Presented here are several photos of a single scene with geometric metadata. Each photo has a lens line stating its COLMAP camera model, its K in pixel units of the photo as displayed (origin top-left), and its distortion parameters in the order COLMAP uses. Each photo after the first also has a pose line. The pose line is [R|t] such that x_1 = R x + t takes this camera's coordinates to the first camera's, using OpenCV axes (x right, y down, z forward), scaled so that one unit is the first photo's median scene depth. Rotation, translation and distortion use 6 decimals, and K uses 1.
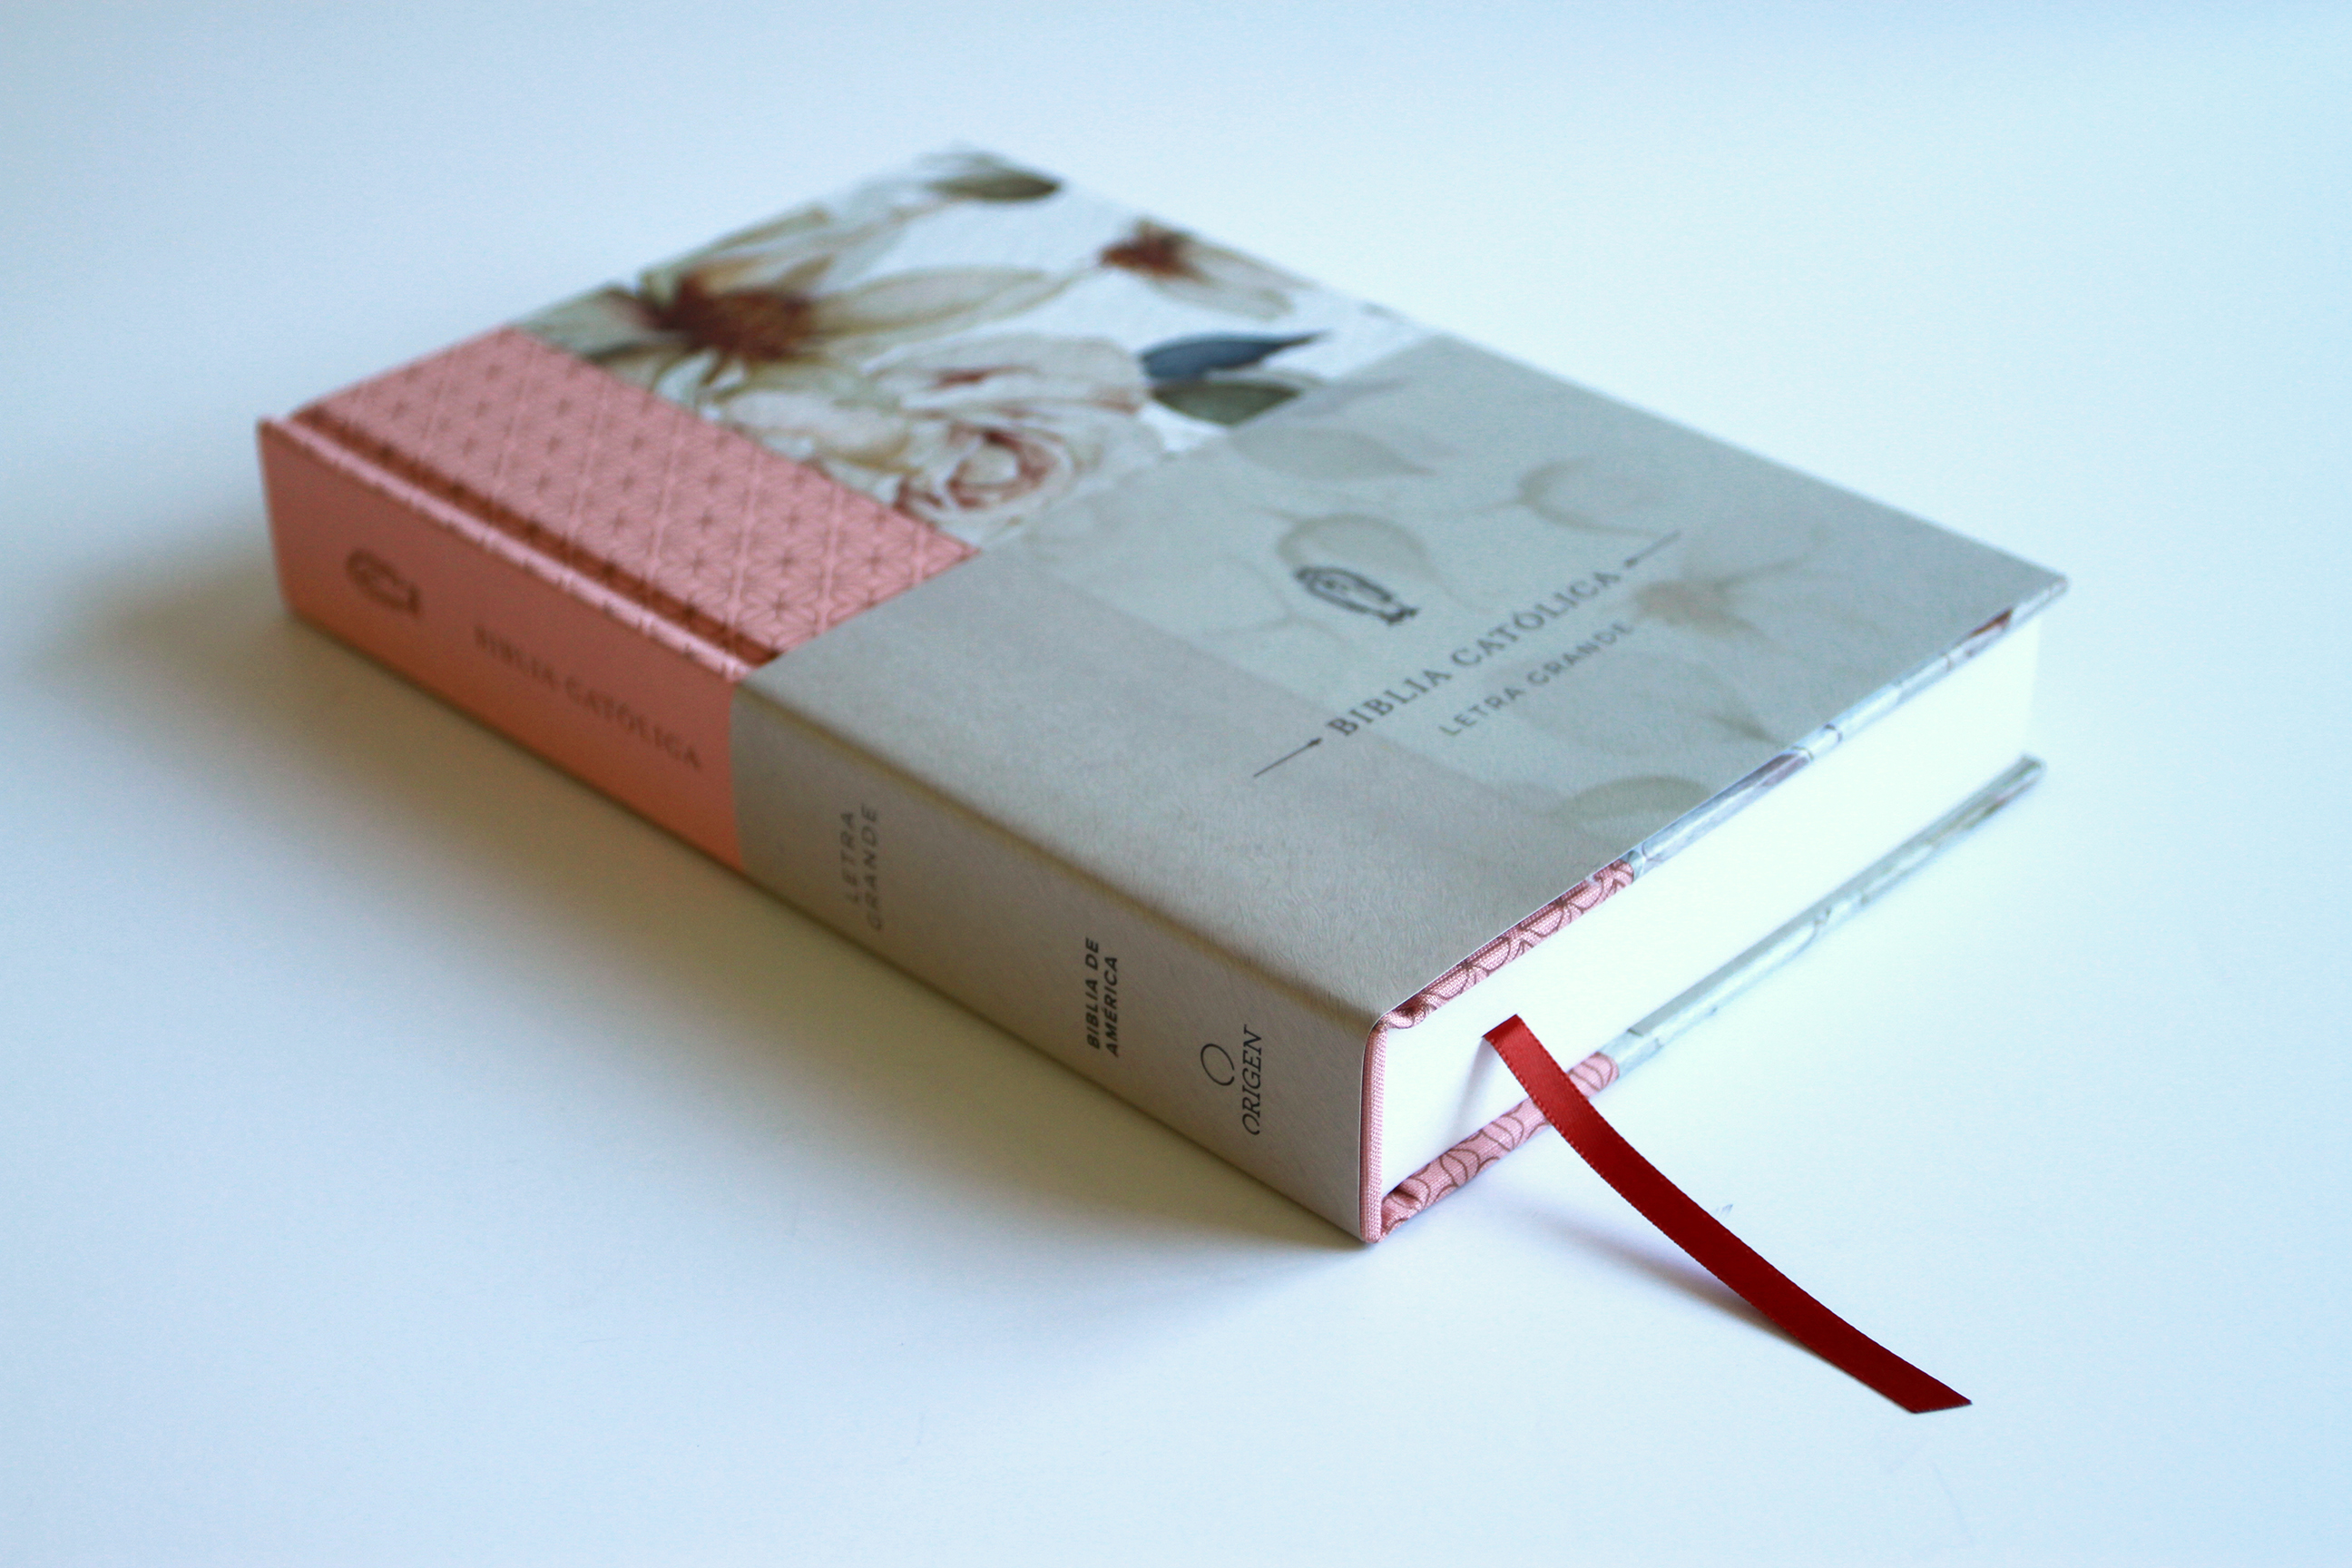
lens RADIAL K [[3675.3, 0, 1226.7], [0, 3675.3, 614.1], [0, 0, 1]] dist [-0.089330, 0.000000]
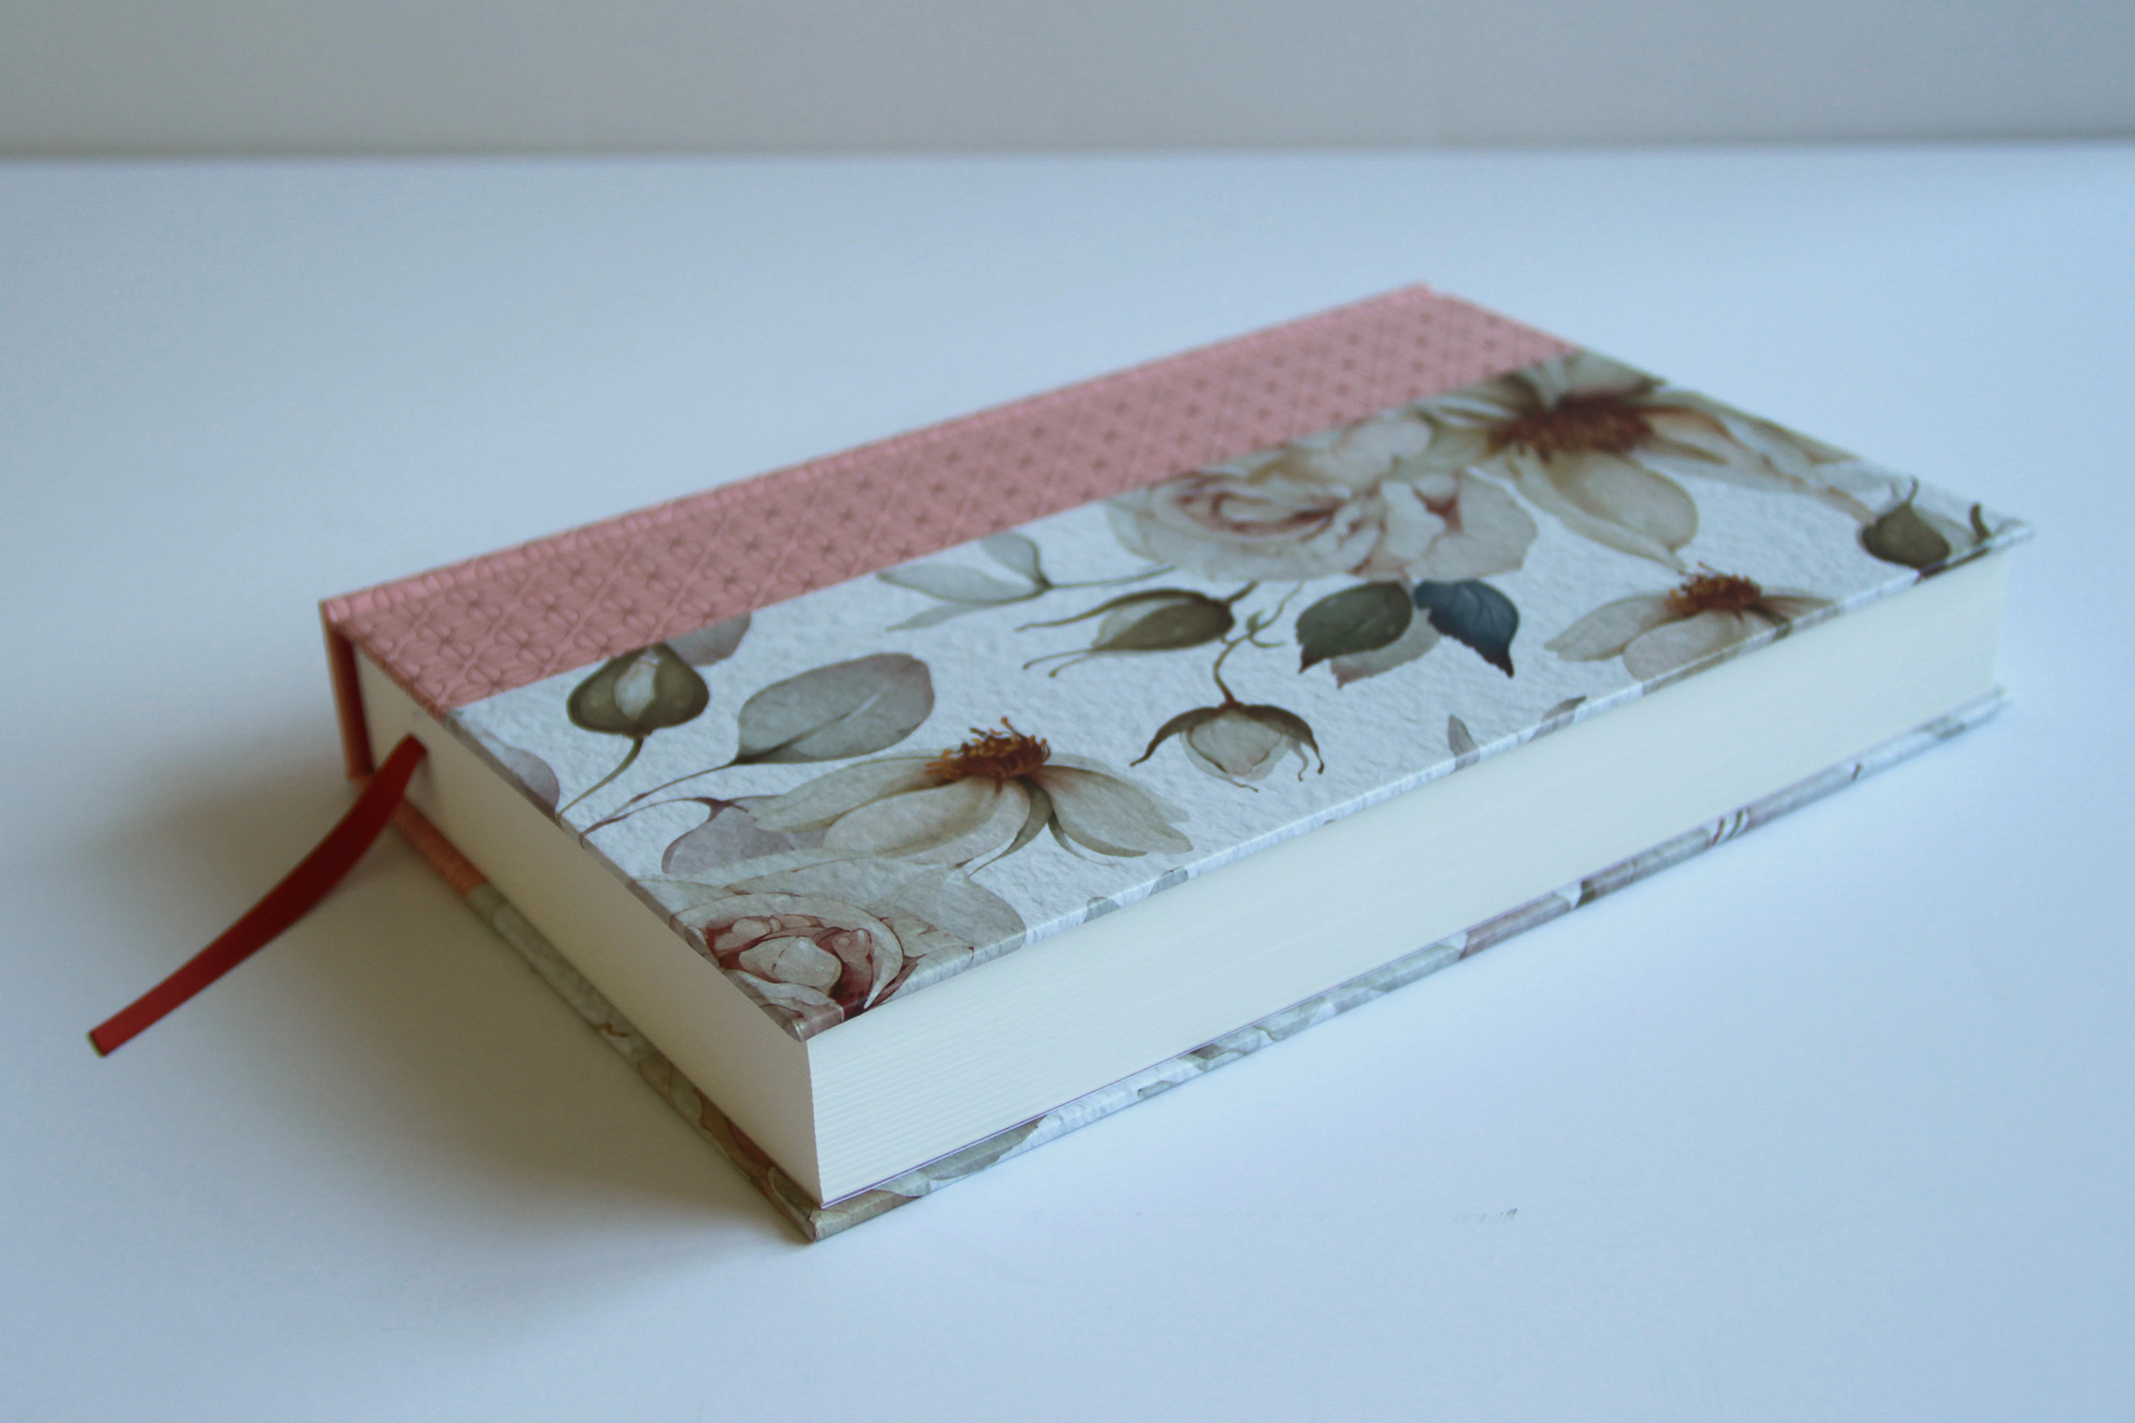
lens RADIAL K [[2862.2, 0, 1067.0], [0, 2862.2, 715.3], [0, 0, 1]] dist [-0.101086, 0.000000]
pose [[-0.191250, 0.475247, -0.858815, 0.699631], [-0.464785, 0.726804, 0.505699, -0.396125], [0.864522, 0.495879, 0.081887, 0.898009]]
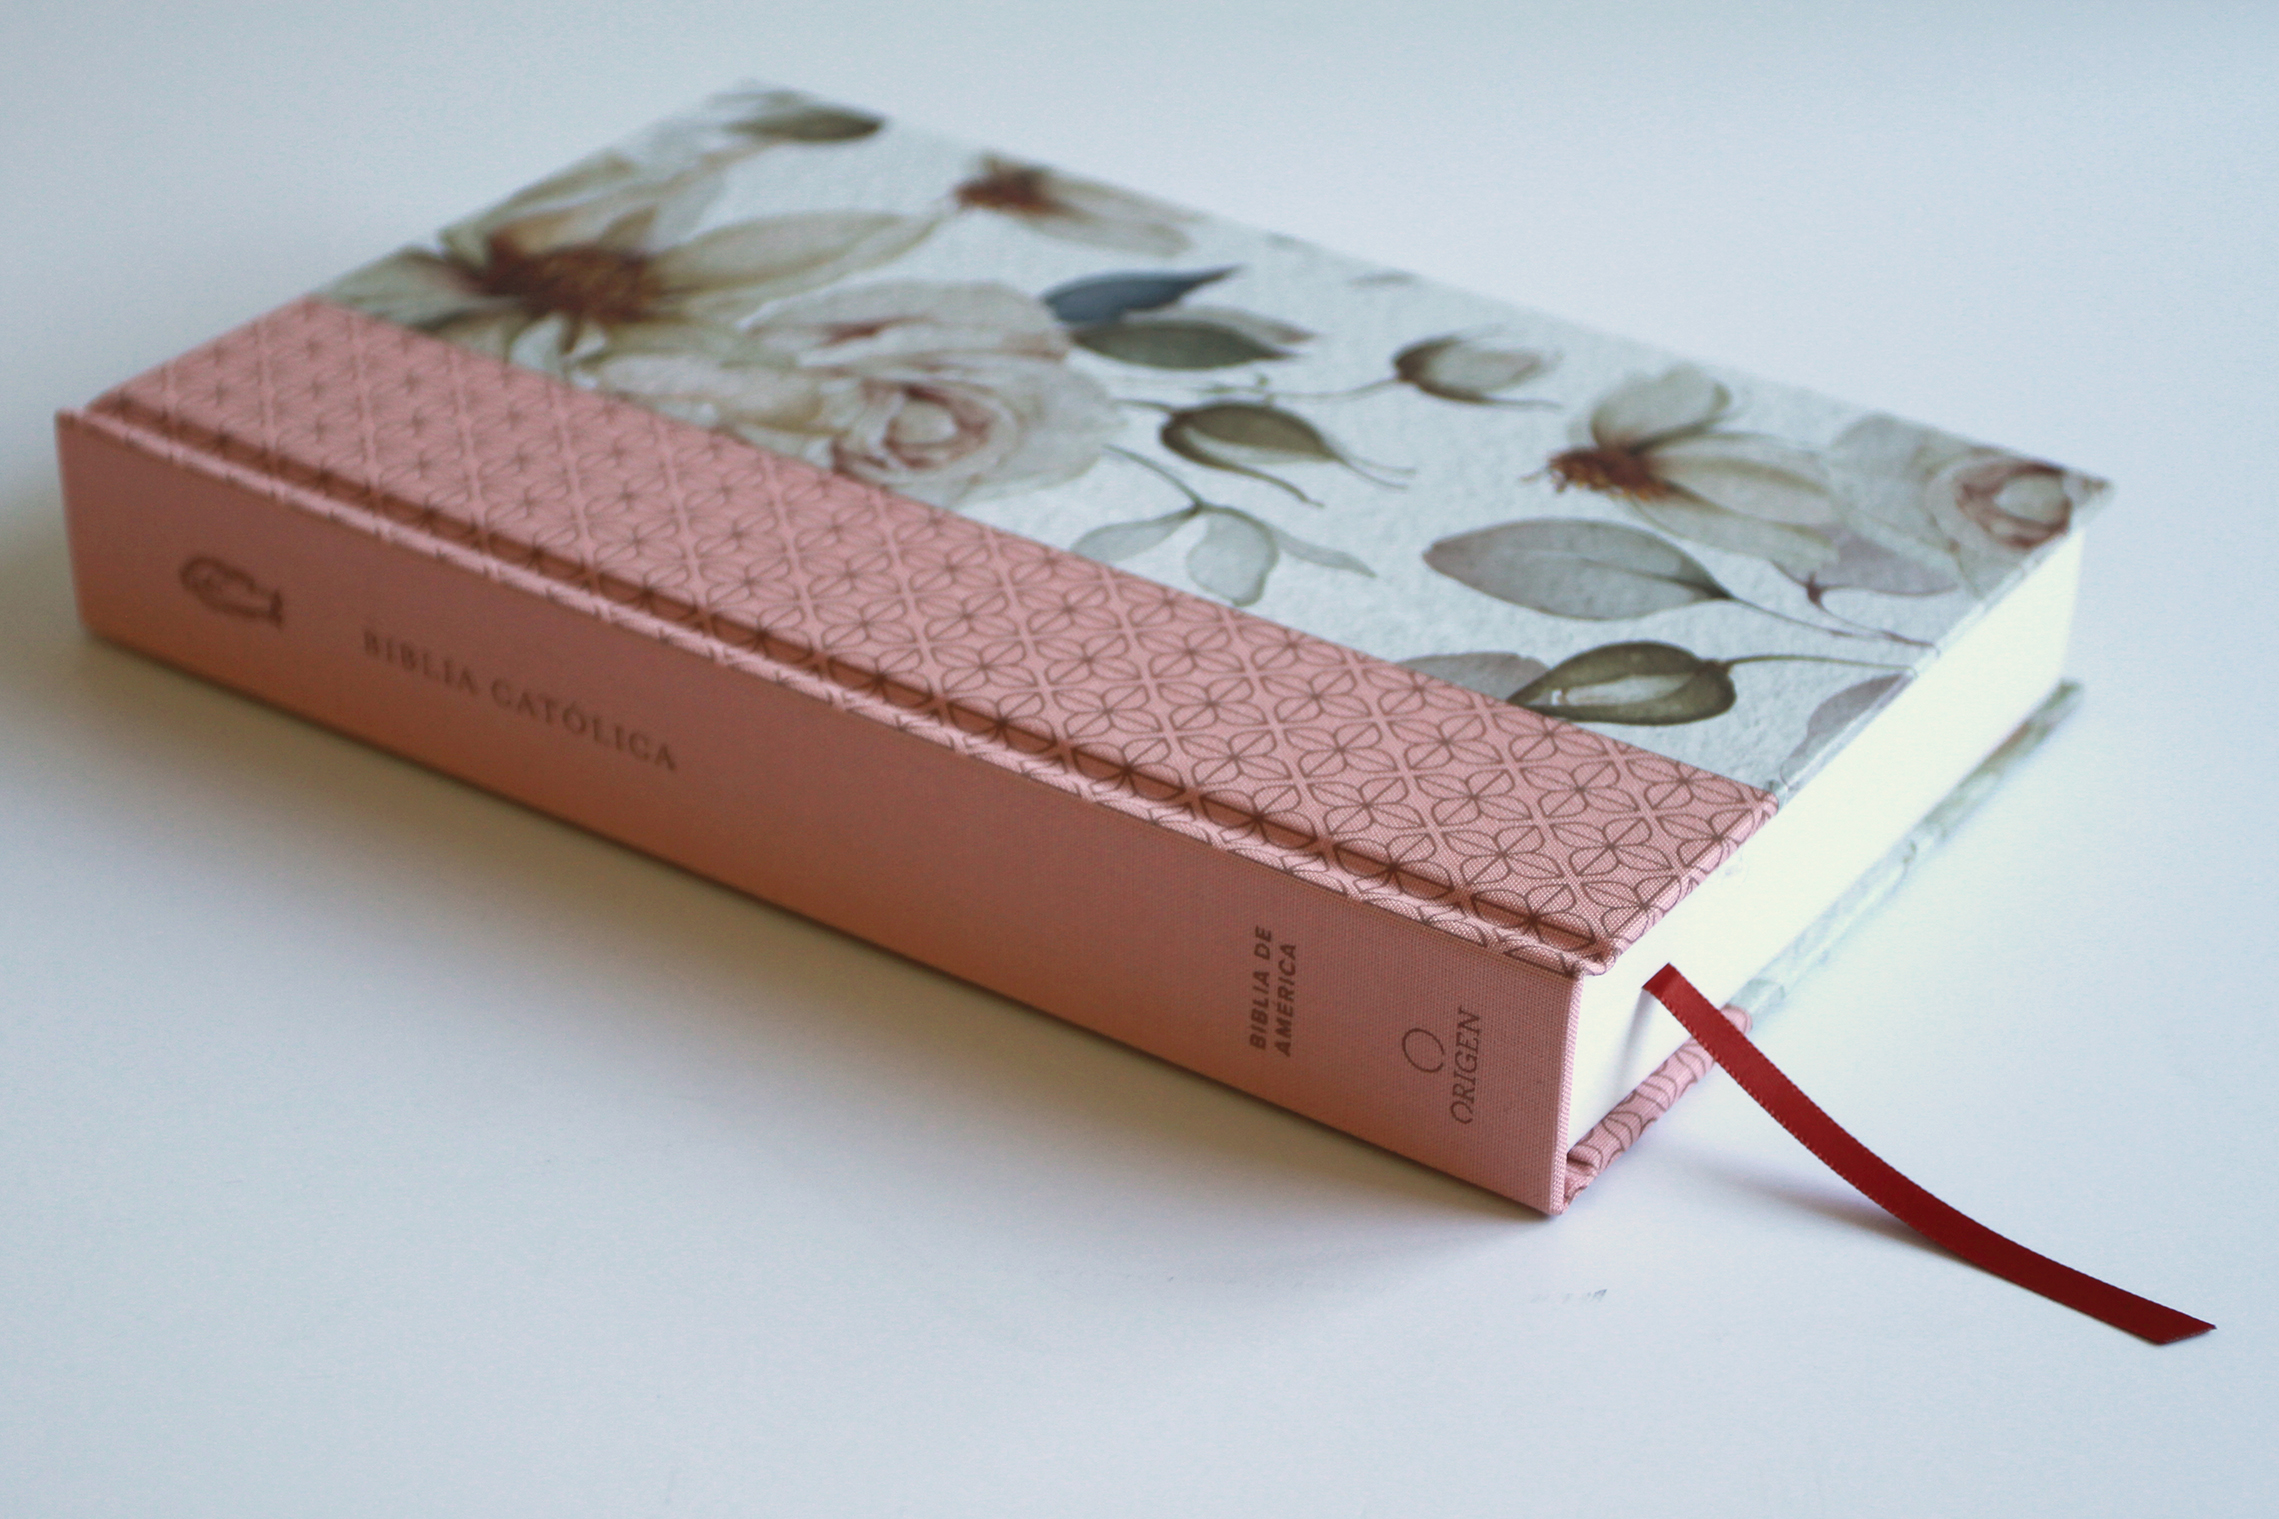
lens RADIAL K [[4247.0, 0, 1129.5], [0, 4247.0, 757.9], [0, 0, 1]] dist [0.010870, 0.000000]
pose [[0.985631, -0.058991, 0.158275, -0.180938], [0.056839, 0.998219, 0.018089, 0.024796], [-0.159060, -0.008833, 0.987229, -0.029925]]
